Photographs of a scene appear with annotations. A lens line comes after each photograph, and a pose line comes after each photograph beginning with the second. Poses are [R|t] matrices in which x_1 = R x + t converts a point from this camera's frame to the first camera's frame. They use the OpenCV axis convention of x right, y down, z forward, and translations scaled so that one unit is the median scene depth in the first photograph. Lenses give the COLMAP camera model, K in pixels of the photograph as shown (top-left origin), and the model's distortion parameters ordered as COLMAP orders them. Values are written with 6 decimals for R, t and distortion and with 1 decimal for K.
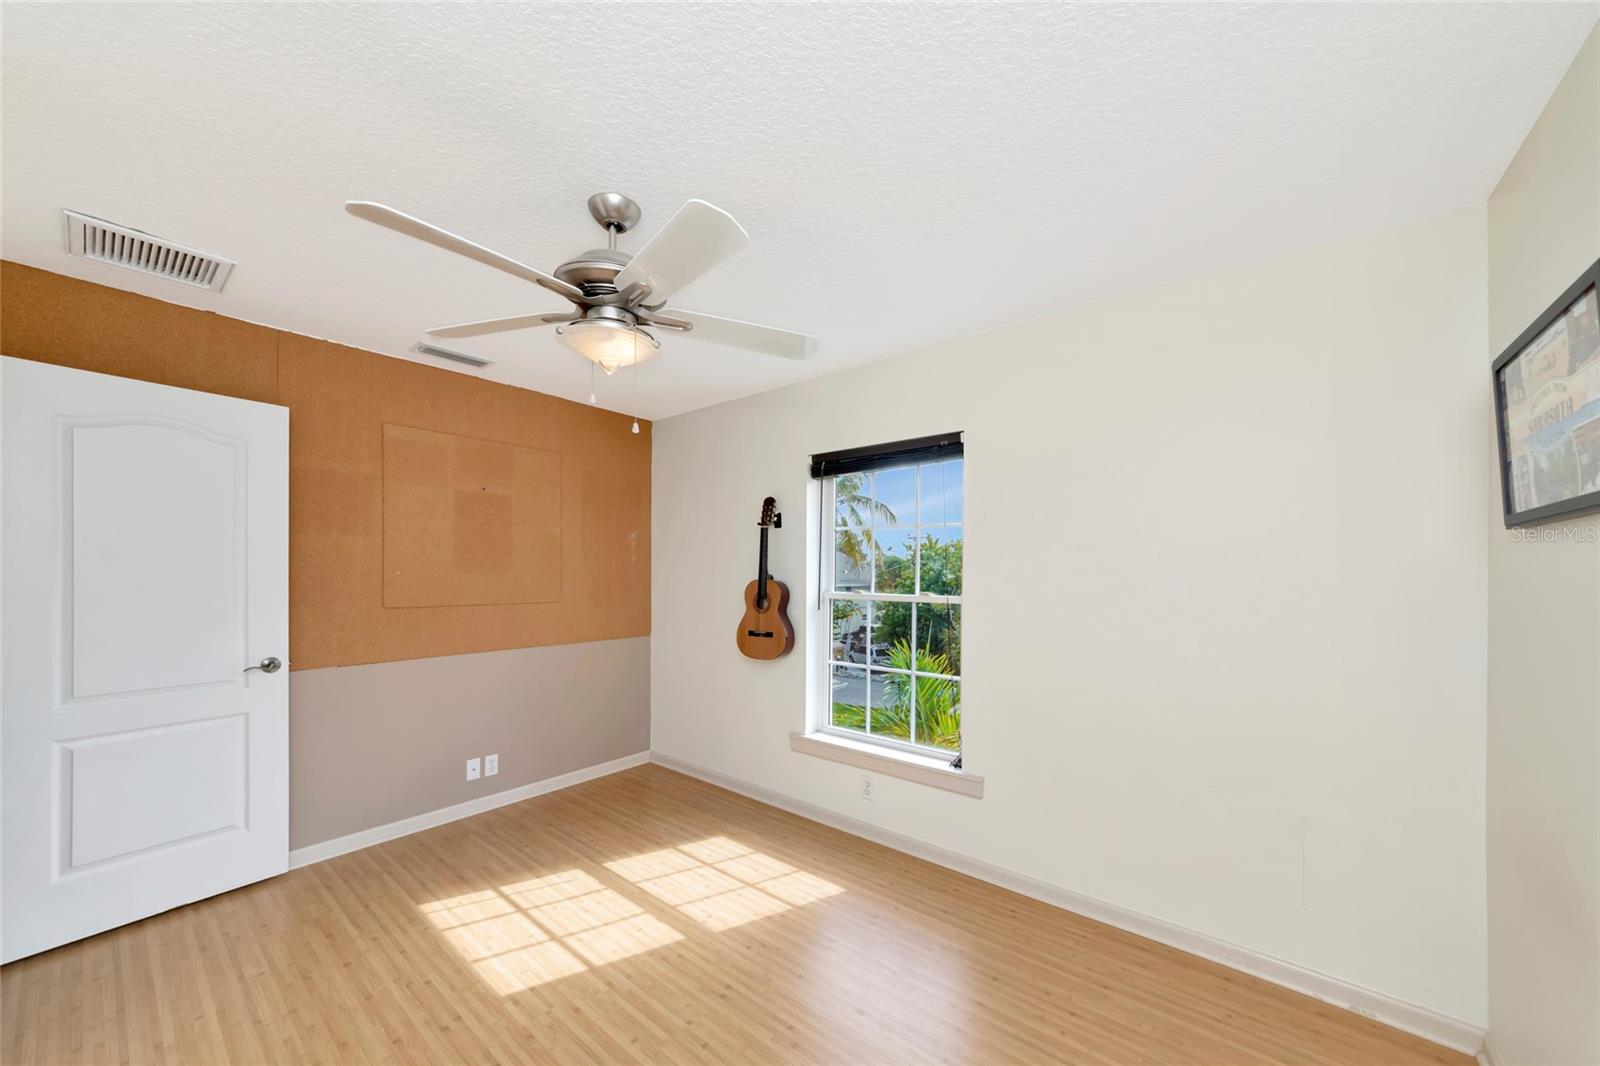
lens RADIAL K [[578.8, 0, 797.4], [0, 578.8, 569.3], [0, 0, 1]] dist [0.000860, 0.000060]
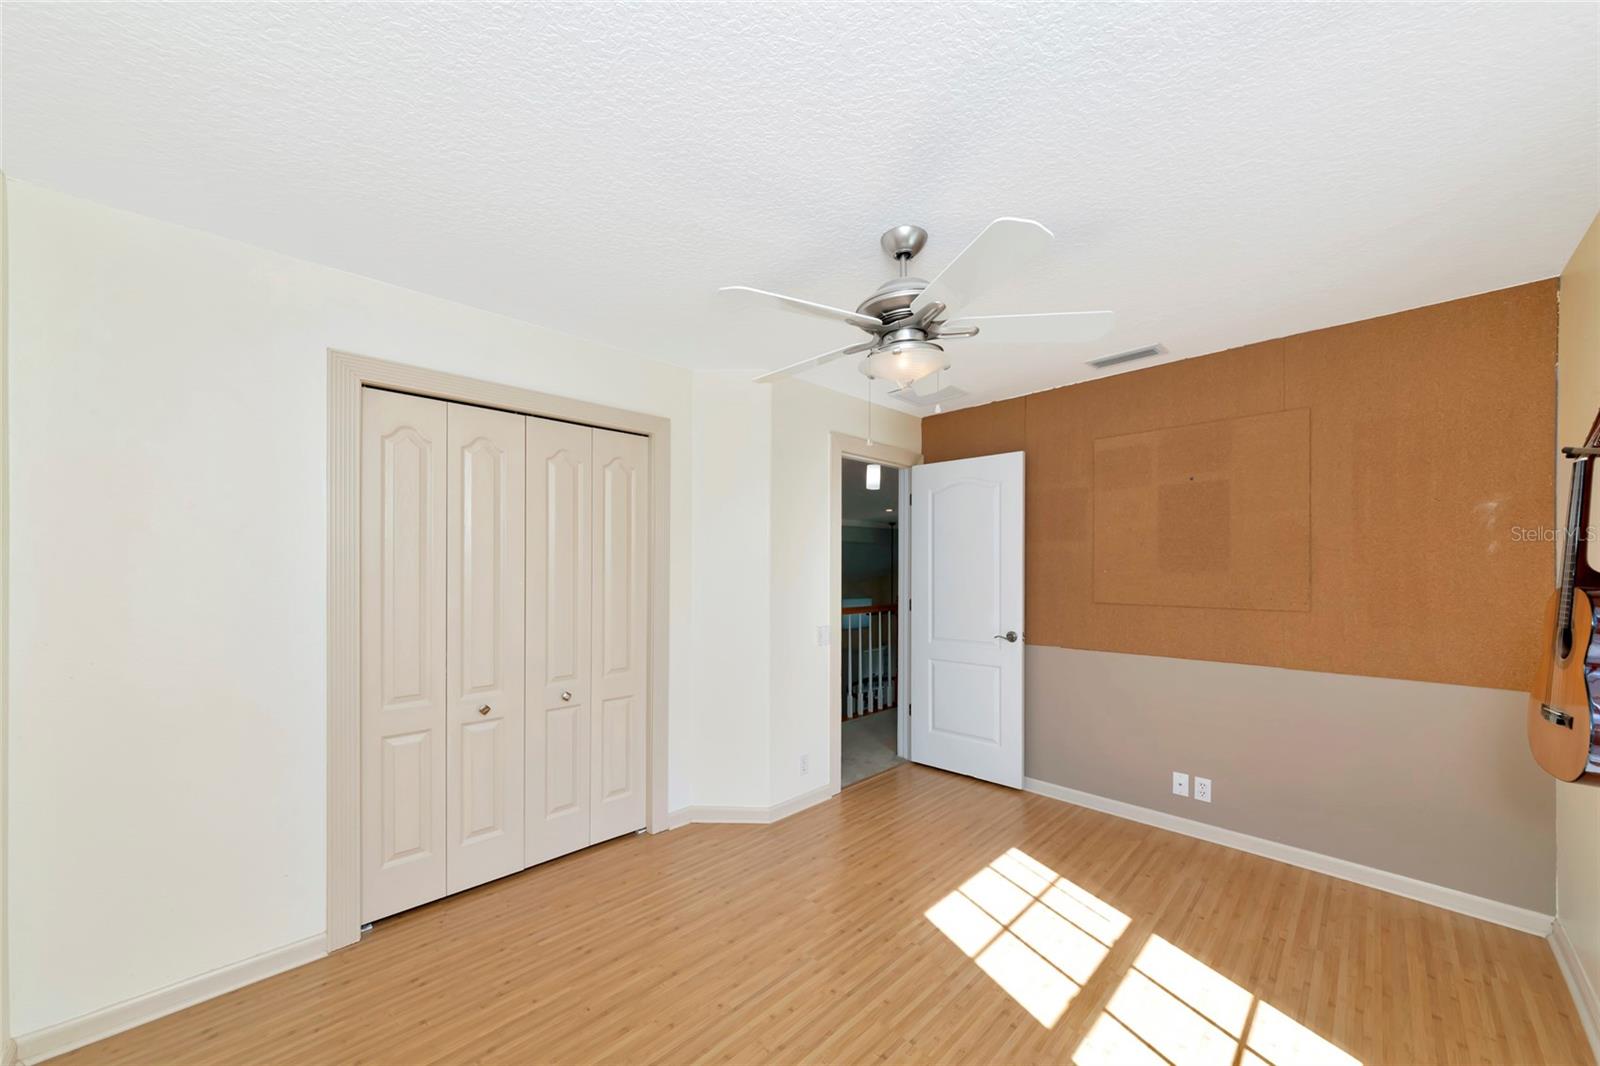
lens RADIAL K [[578.8, 0, 797.4], [0, 578.8, 569.3], [0, 0, 1]] dist [0.000860, 0.000060]
pose [[-0.108248, 0.004498, -0.994114, 0.521631], [0.009034, 0.999953, 0.003541, -0.008741], [0.994083, -0.008598, -0.108283, 0.602881]]
